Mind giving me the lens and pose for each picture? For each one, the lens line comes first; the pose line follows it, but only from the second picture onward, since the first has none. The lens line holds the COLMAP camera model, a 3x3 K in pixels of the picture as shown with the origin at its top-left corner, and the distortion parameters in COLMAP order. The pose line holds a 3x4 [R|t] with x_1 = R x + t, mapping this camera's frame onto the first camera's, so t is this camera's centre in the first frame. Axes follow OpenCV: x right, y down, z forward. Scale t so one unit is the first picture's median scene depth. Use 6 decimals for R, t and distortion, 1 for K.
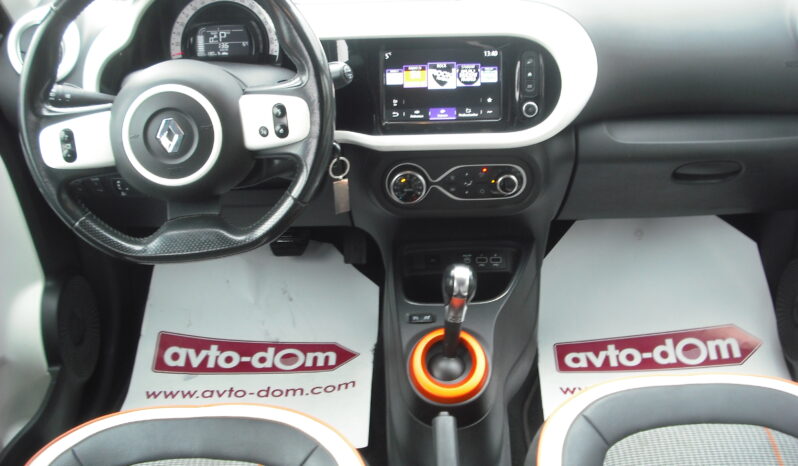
lens RADIAL K [[834.8, 0, 399.0], [0, 834.8, 233.0], [0, 0, 1]] dist [-0.152841, 0.006441]
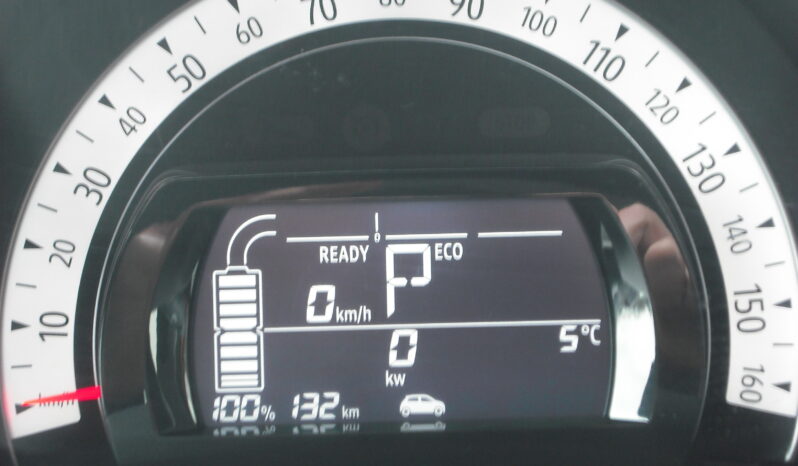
lens RADIAL K [[1866.5, 0, 399.0], [0, 1866.5, 233.0], [0, 0, 1]] dist [-0.030237, -0.119662]
pose [[0.999897, -0.004103, -0.013765, -0.210626], [0.000853, 0.973600, -0.228257, -0.176950], [0.014339, 0.228222, 0.973503, 0.703491]]
